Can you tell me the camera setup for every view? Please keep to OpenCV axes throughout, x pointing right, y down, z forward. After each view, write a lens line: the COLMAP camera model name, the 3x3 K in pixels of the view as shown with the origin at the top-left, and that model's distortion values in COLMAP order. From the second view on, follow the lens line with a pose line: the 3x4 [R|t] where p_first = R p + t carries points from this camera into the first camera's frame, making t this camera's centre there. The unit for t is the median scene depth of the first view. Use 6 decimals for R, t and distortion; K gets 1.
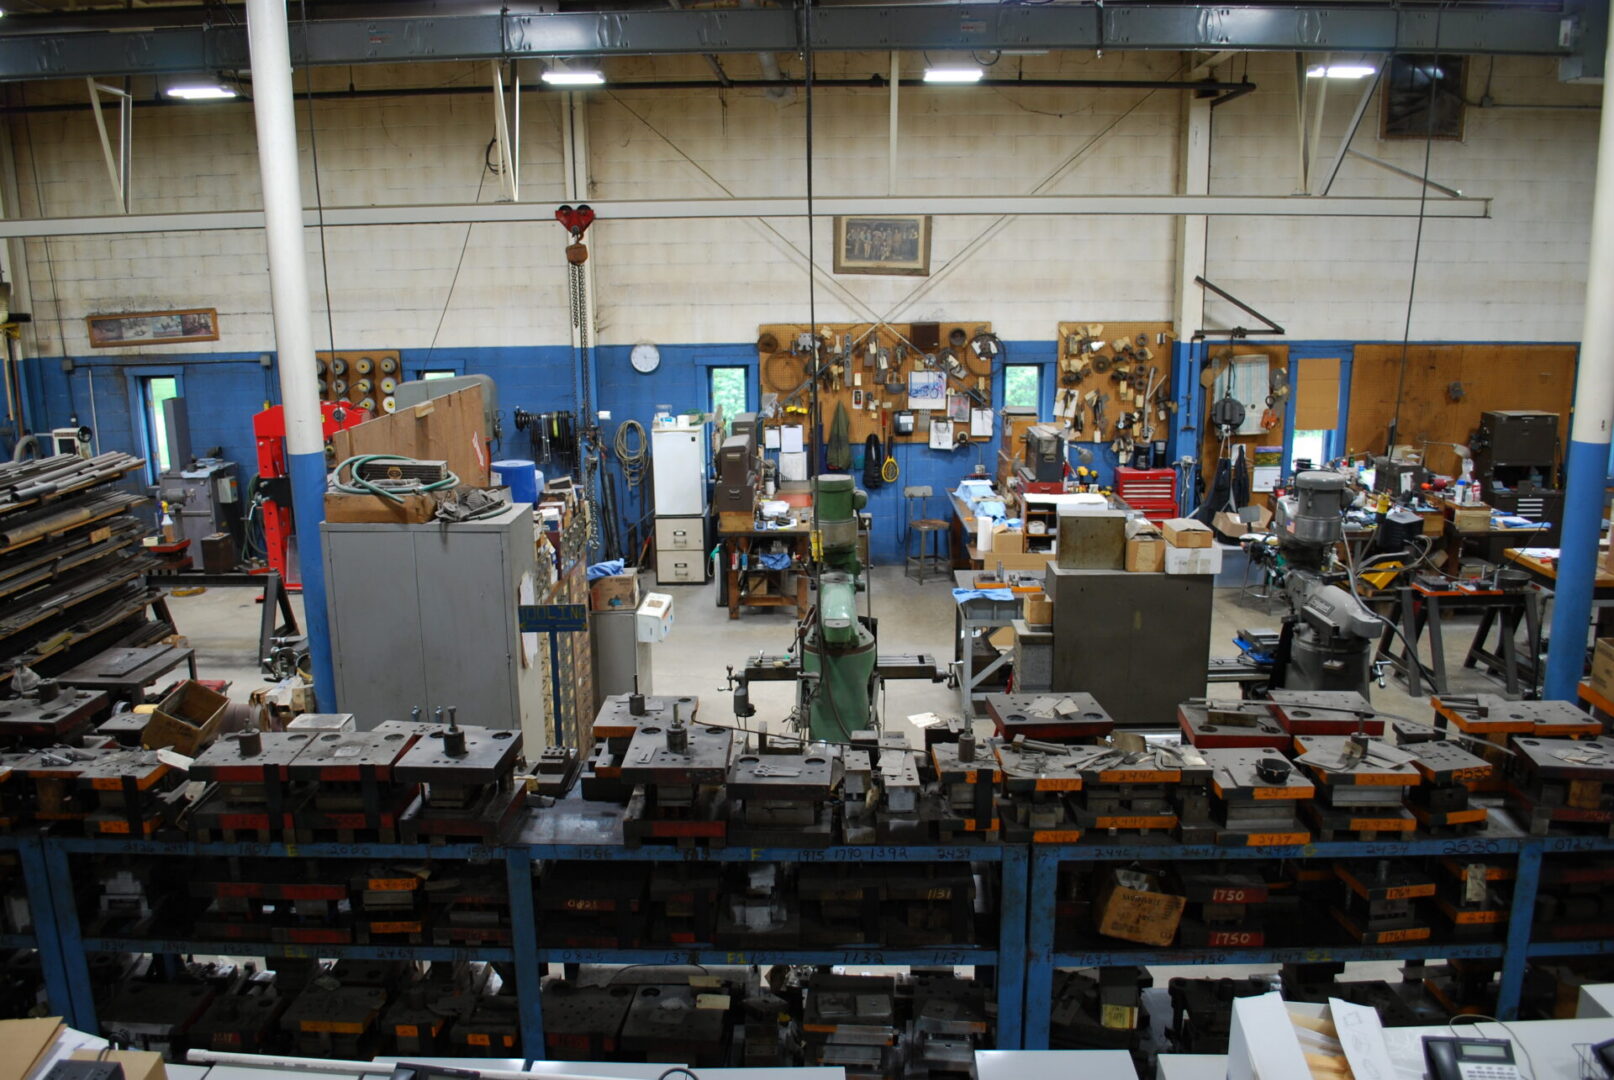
lens RADIAL K [[1268.0, 0, 802.8], [0, 1268.0, 542.6], [0, 0, 1]] dist [-0.068345, -0.006097]
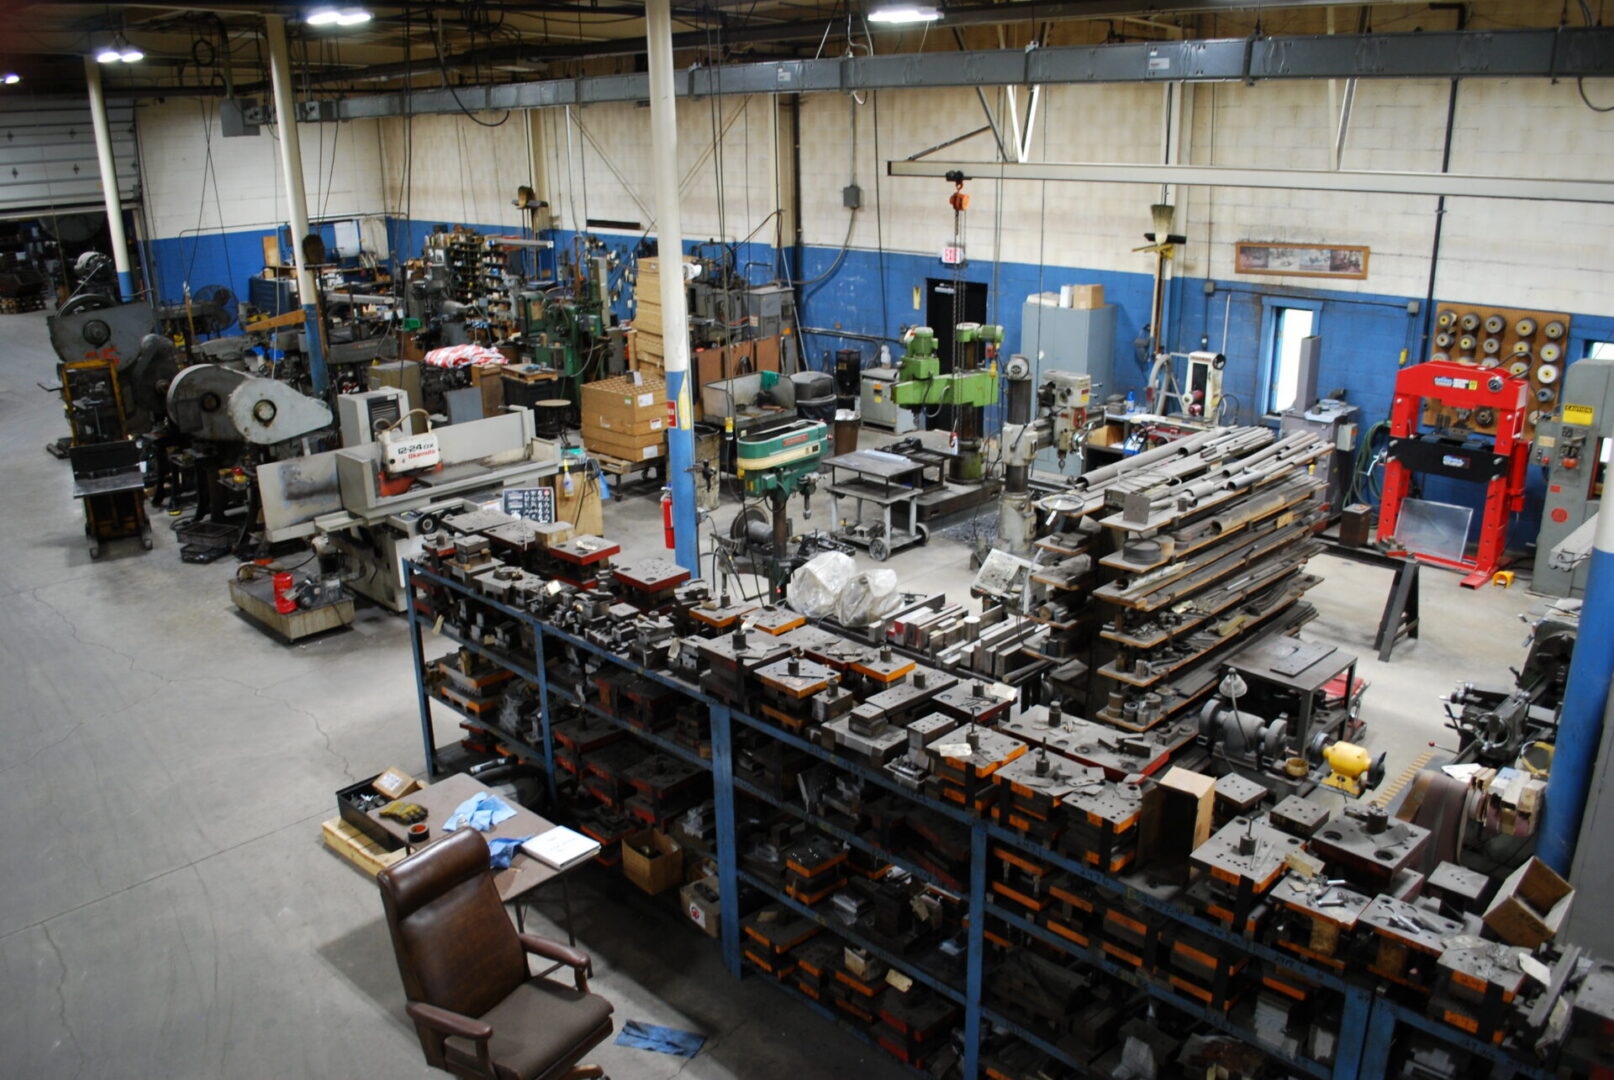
lens RADIAL K [[1268.0, 0, 806.8], [0, 1268.0, 544.3], [0, 0, 1]] dist [-0.068345, -0.006097]
pose [[0.732008, 0.219833, -0.644855, -0.121005], [-0.142244, 0.974967, 0.170900, -0.066882], [0.666281, -0.033373, 0.744953, -0.009261]]
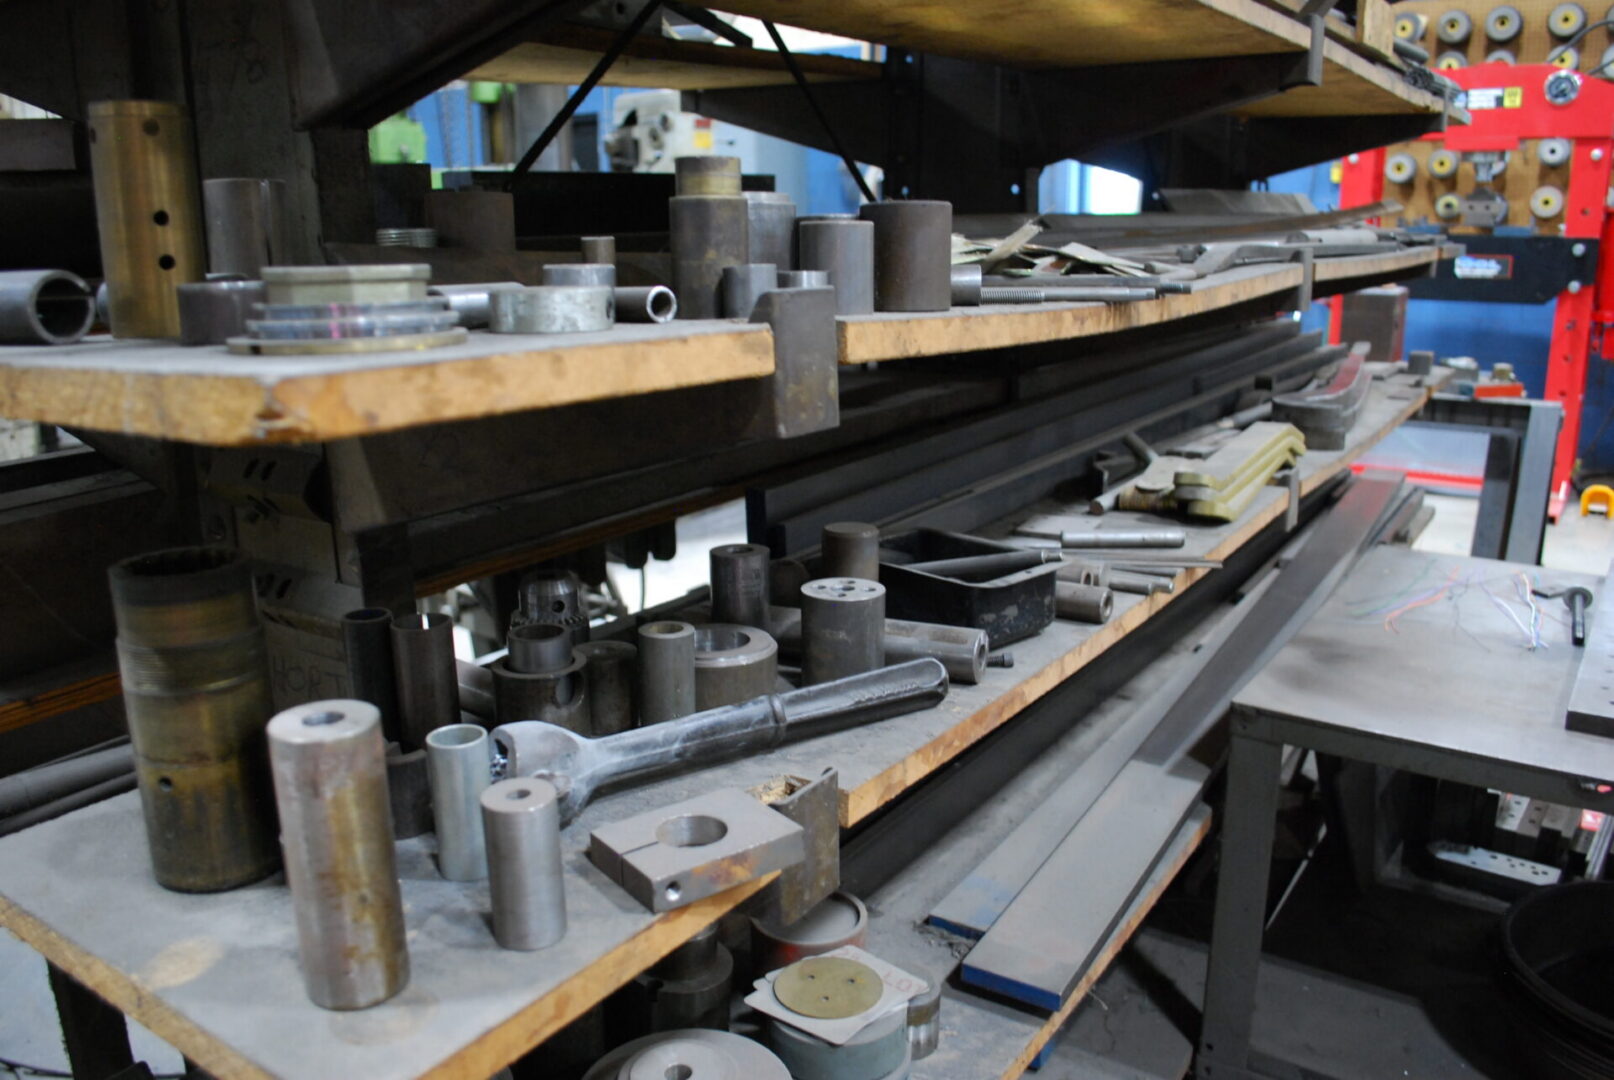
lens RADIAL K [[1268.0, 0, 805.5], [0, 1268.0, 540.6], [0, 0, 1]] dist [-0.068345, -0.006097]
pose [[0.846333, 0.139237, -0.514134, -0.335718], [-0.115256, 0.990233, 0.078446, 0.049848], [0.520035, -0.007134, 0.854115, 0.485237]]
